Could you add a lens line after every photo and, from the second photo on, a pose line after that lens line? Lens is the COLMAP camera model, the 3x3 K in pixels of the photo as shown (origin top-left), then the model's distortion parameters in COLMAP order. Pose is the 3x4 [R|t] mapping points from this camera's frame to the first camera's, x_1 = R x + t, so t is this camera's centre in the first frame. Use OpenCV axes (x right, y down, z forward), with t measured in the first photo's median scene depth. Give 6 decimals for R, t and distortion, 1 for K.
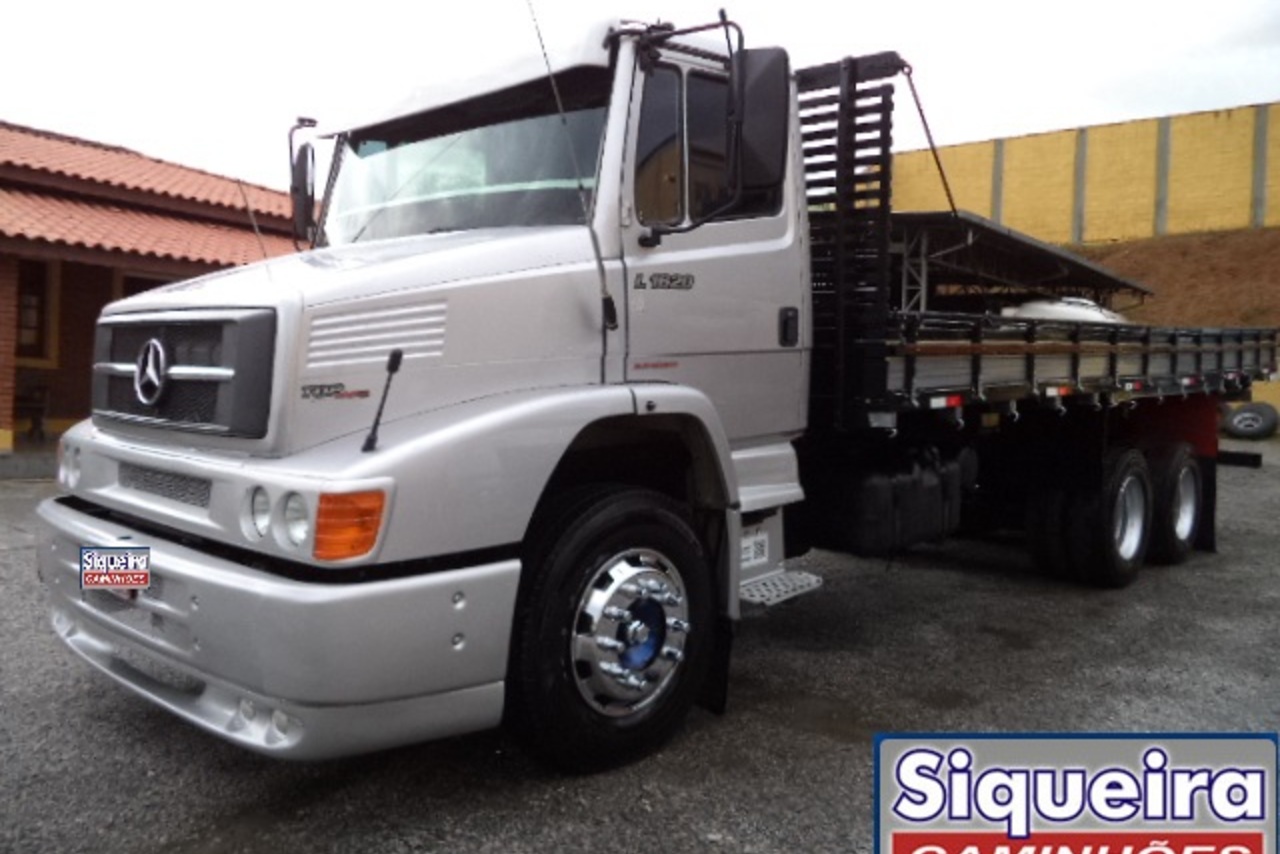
lens RADIAL K [[1006.6, 0, 640.0], [0, 1006.6, 427.0], [0, 0, 1]] dist [-0.006491, -0.002997]
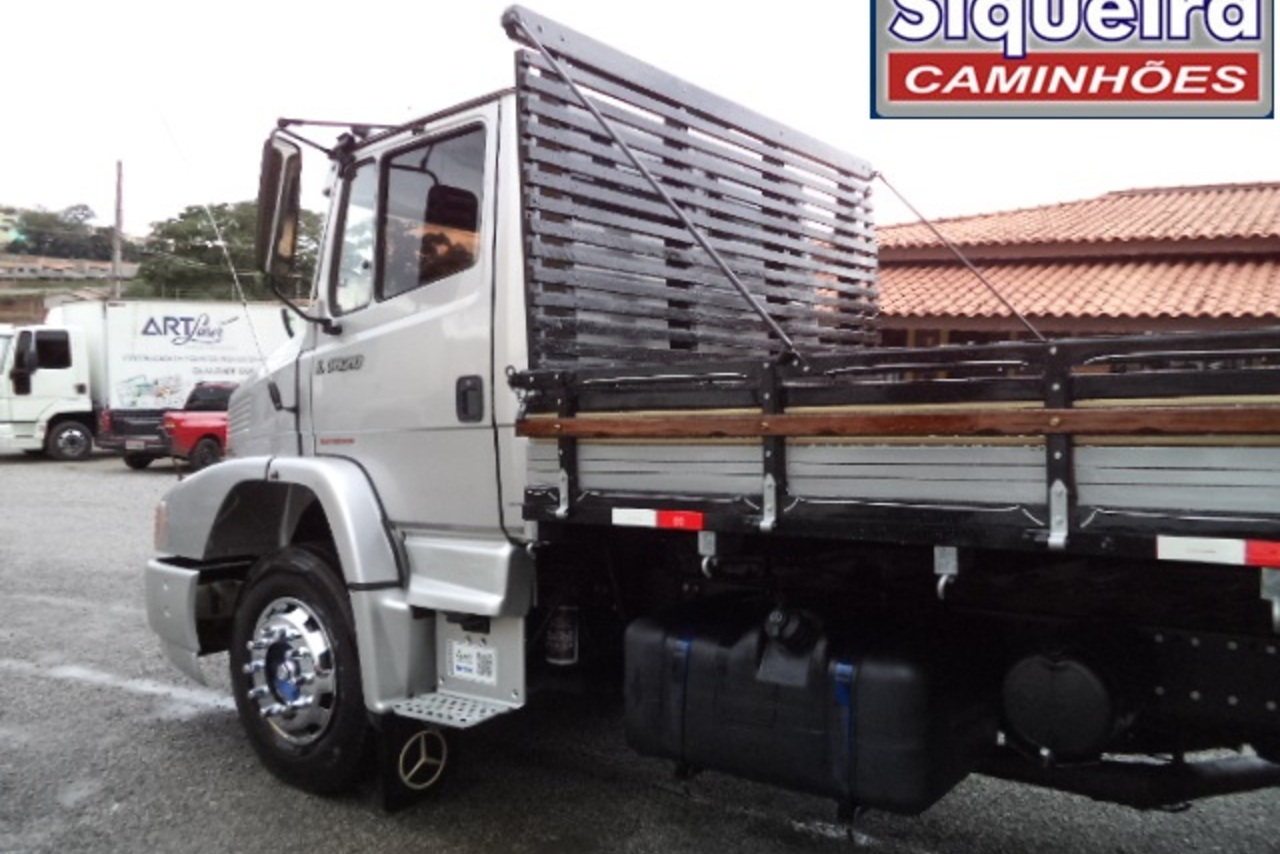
lens RADIAL K [[1046.1, 0, 640.0], [0, 1046.1, 427.0], [0, 0, 1]] dist [-0.048680, -0.002134]
pose [[0.072447, 0.011570, -0.997305, 0.906976], [-0.063734, 0.997943, 0.006948, -0.081566], [0.995334, 0.063059, 0.073035, 0.963411]]
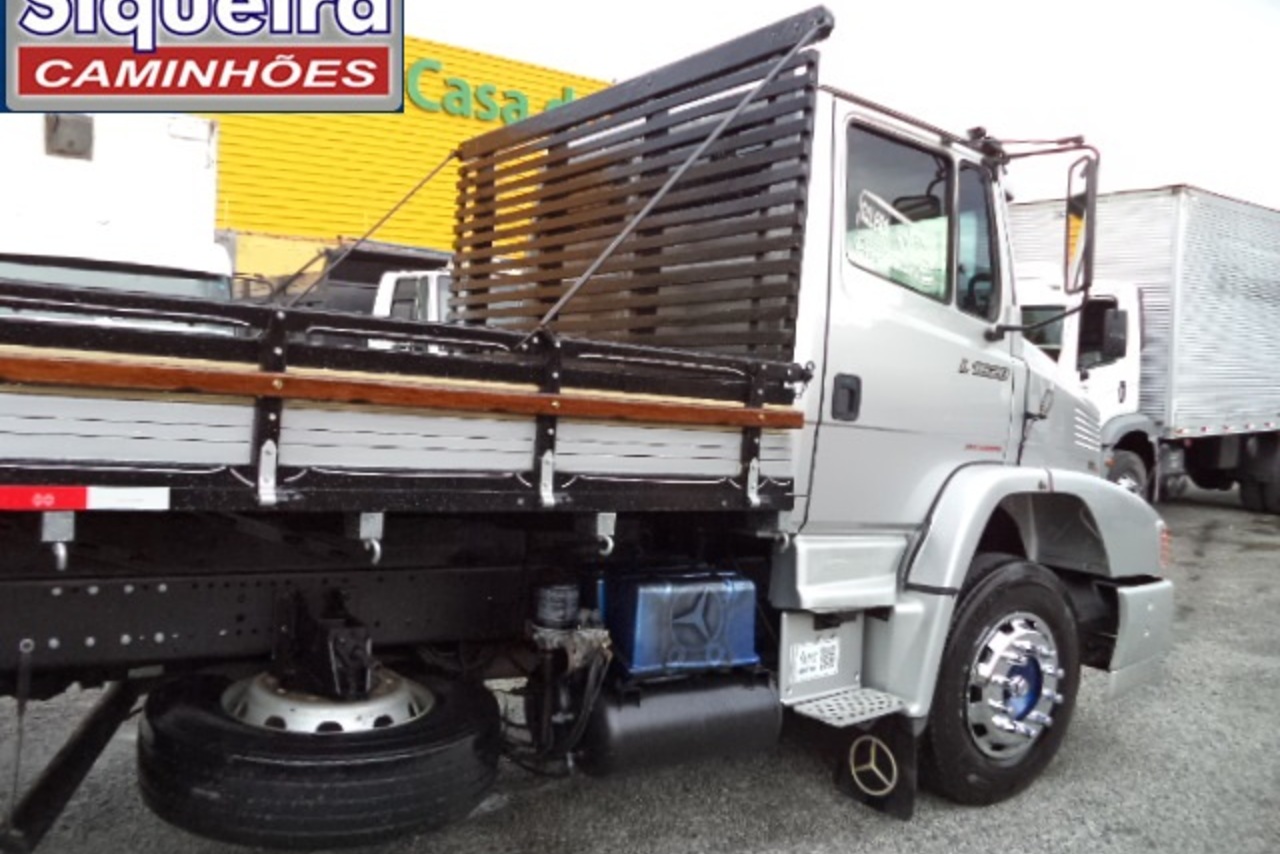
lens RADIAL K [[1006.6, 0, 640.0], [0, 1006.6, 427.0], [0, 0, 1]] dist [-0.006491, -0.002997]
pose [[0.975789, 0.084443, -0.201753, 0.691313], [-0.097217, 0.993784, -0.054250, -0.061869], [0.195918, 0.072550, 0.977933, 0.734721]]
